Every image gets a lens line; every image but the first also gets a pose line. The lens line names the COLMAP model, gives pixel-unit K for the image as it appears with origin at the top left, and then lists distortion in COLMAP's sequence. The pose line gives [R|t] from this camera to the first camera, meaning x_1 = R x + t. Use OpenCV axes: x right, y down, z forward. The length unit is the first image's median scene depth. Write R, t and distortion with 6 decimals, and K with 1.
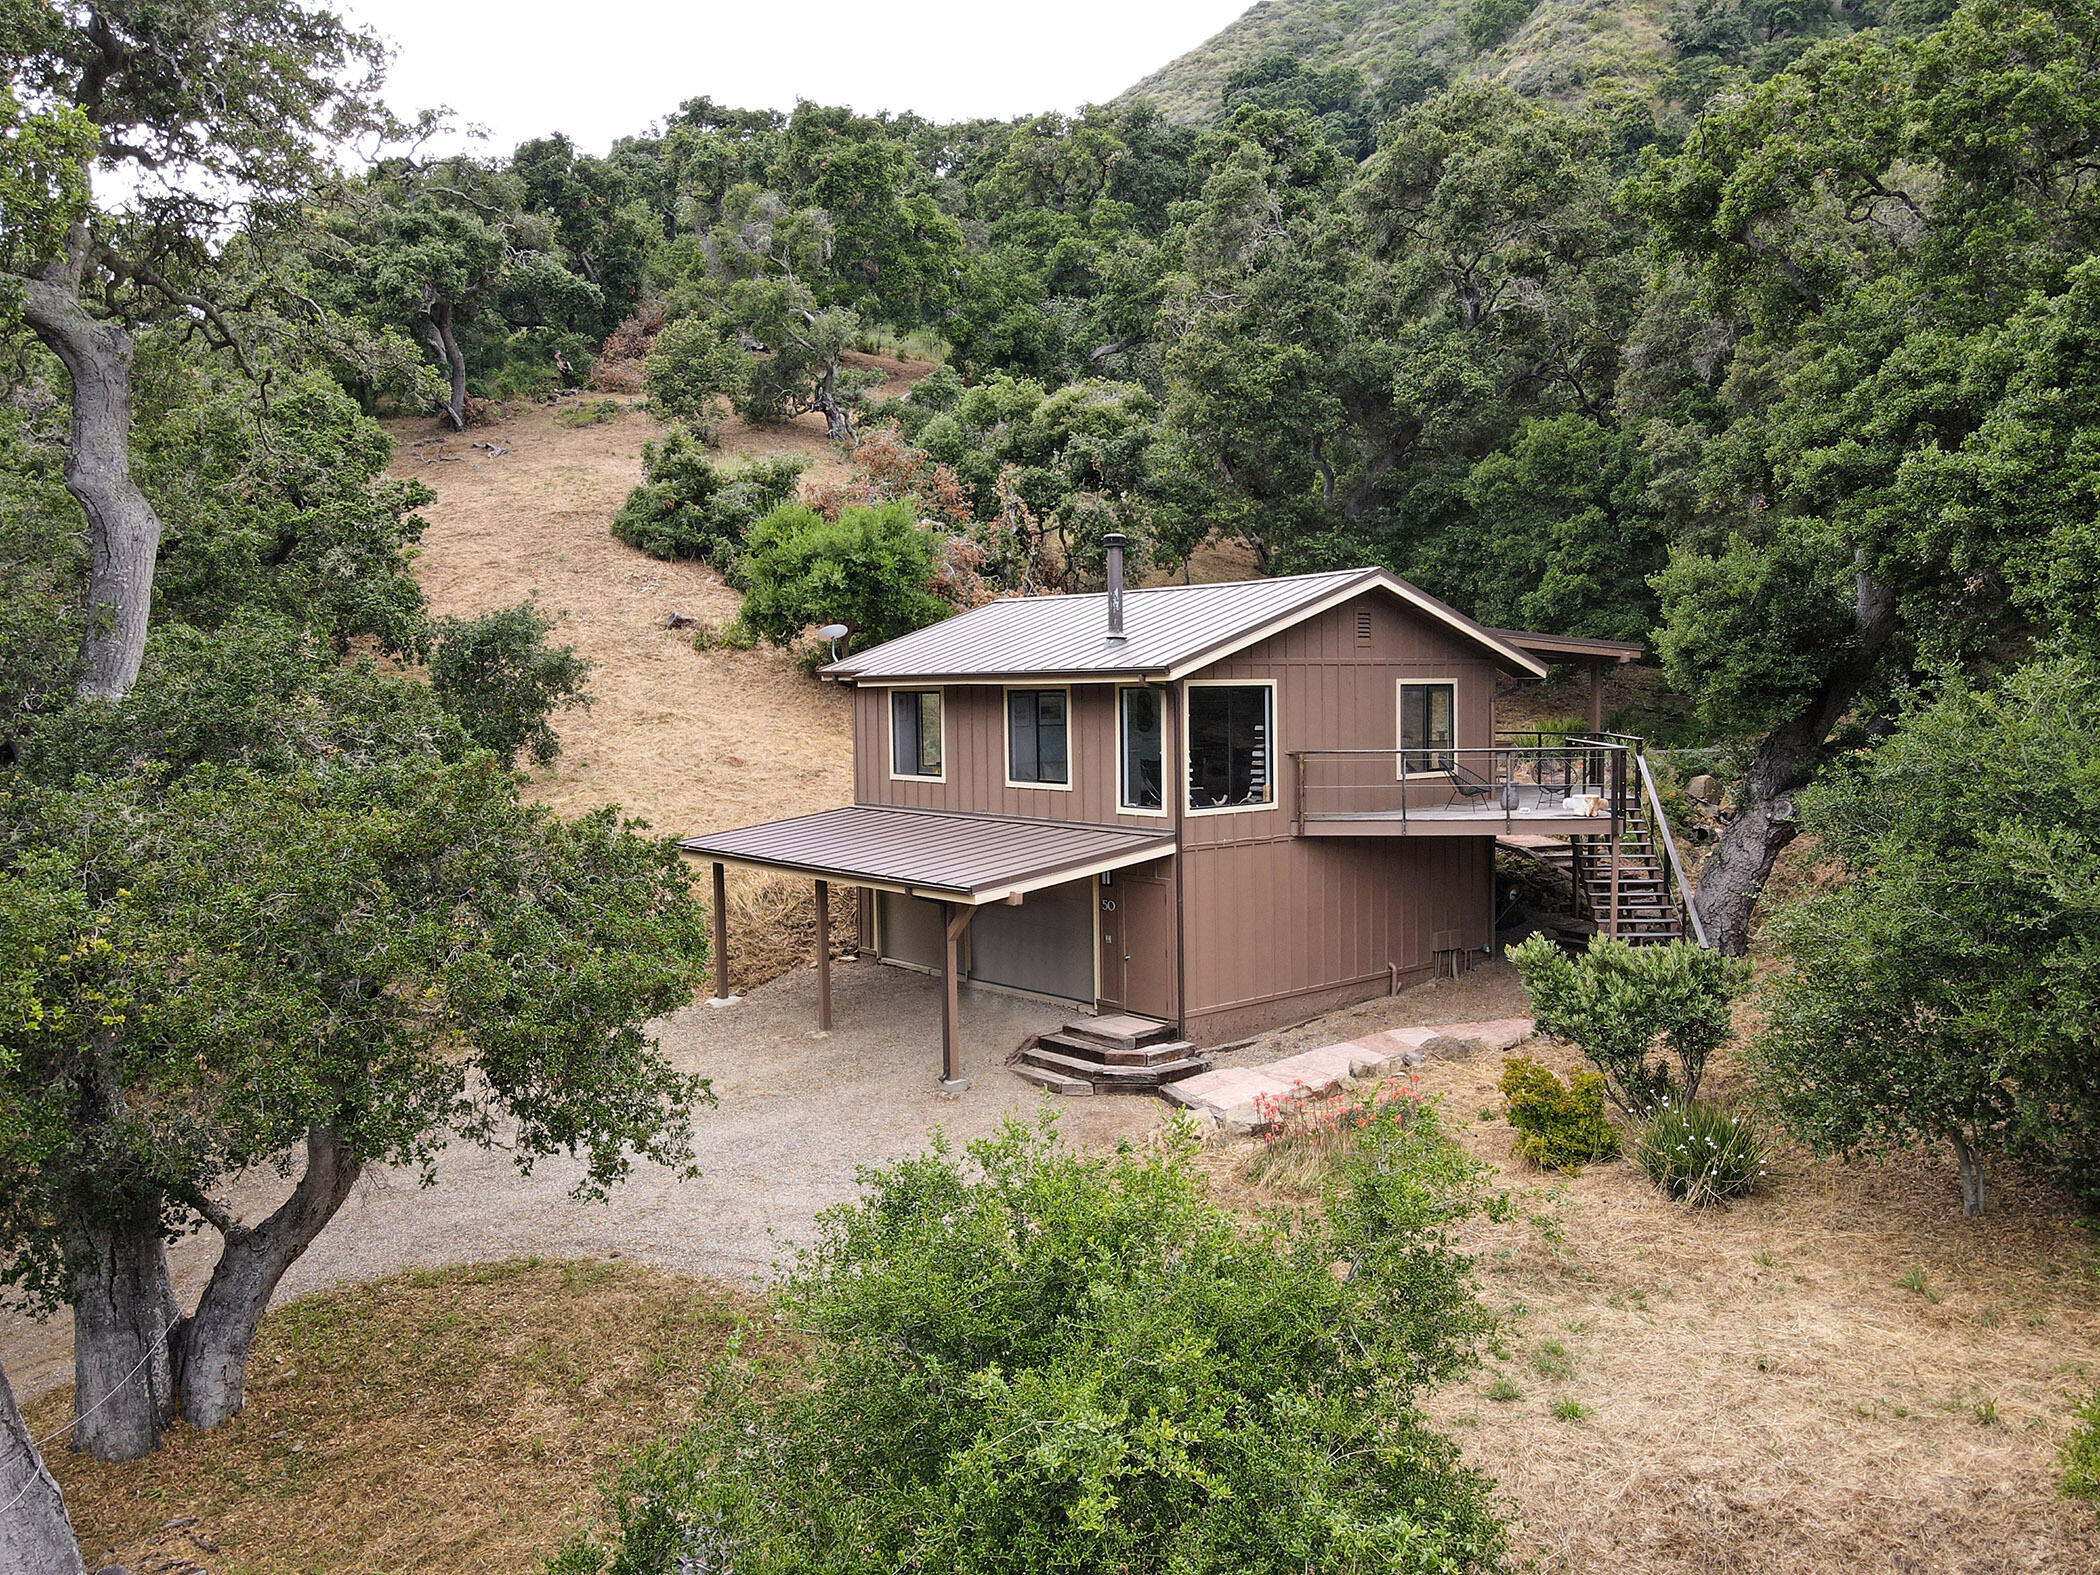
lens RADIAL K [[1536.0, 0, 1051.9], [0, 1536.0, 799.1], [0, 0, 1]] dist [0.011289, 0.011912]
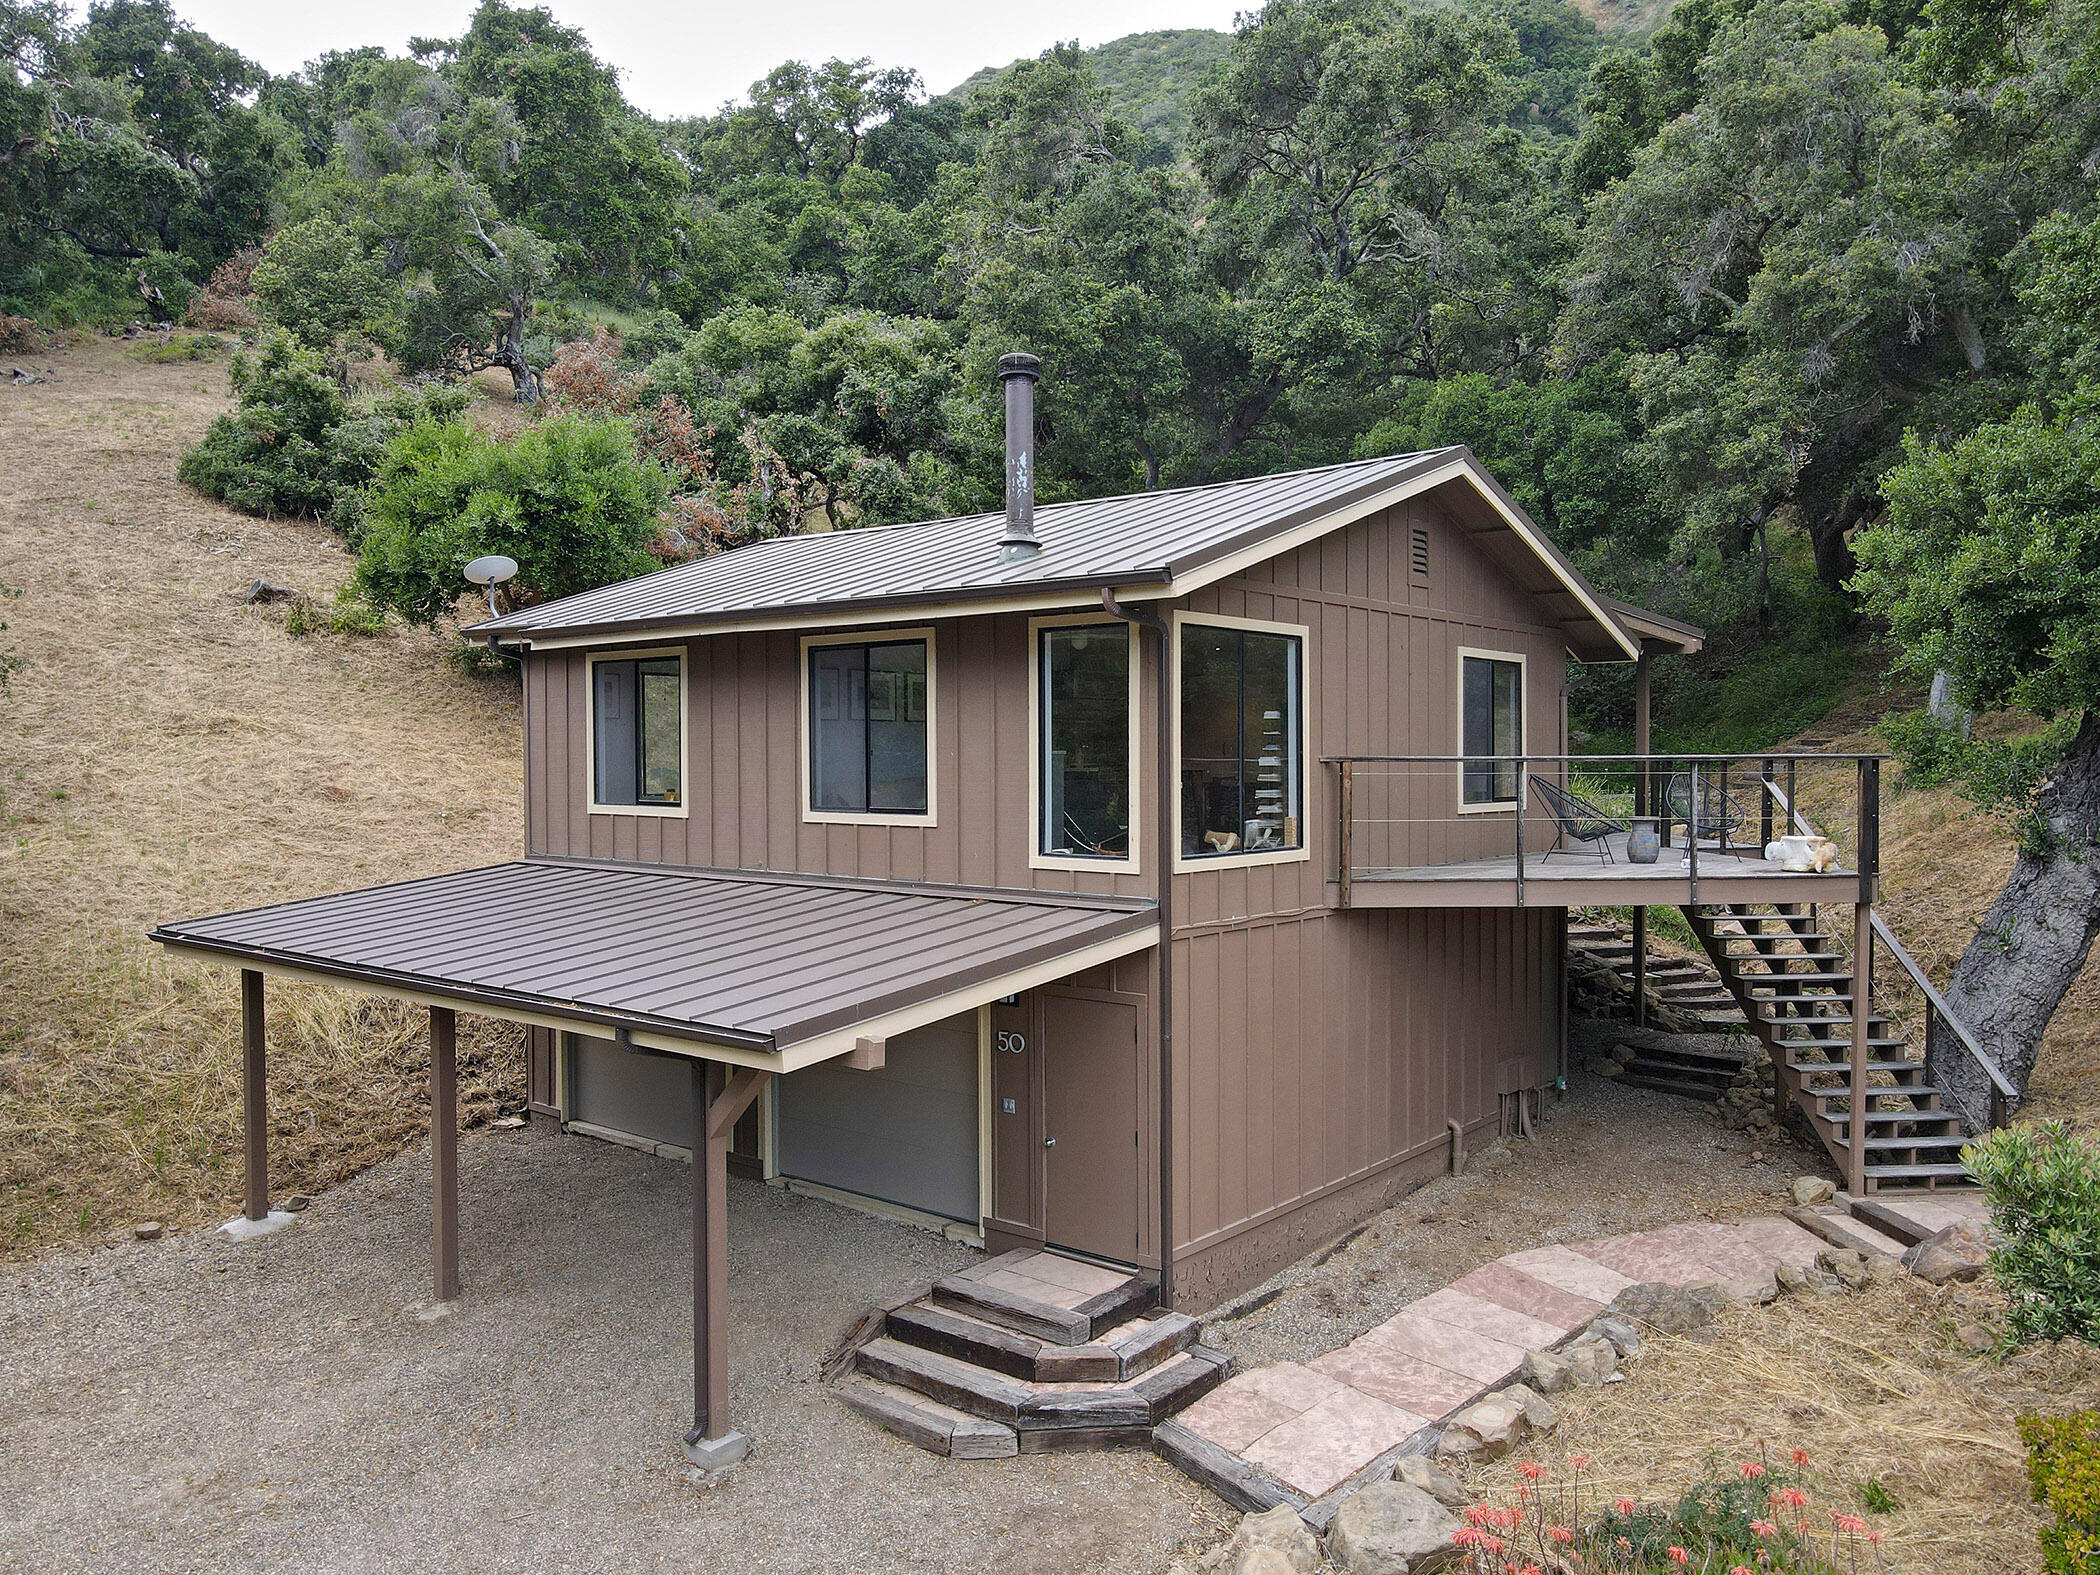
lens RADIAL K [[1536.0, 0, 1051.9], [0, 1536.0, 799.1], [0, 0, 1]] dist [0.011289, 0.011912]
pose [[0.982975, 0.006726, 0.183615, -0.031095], [0.001424, 0.999021, -0.044217, 0.005885], [-0.183732, 0.043726, 0.982003, 0.311281]]
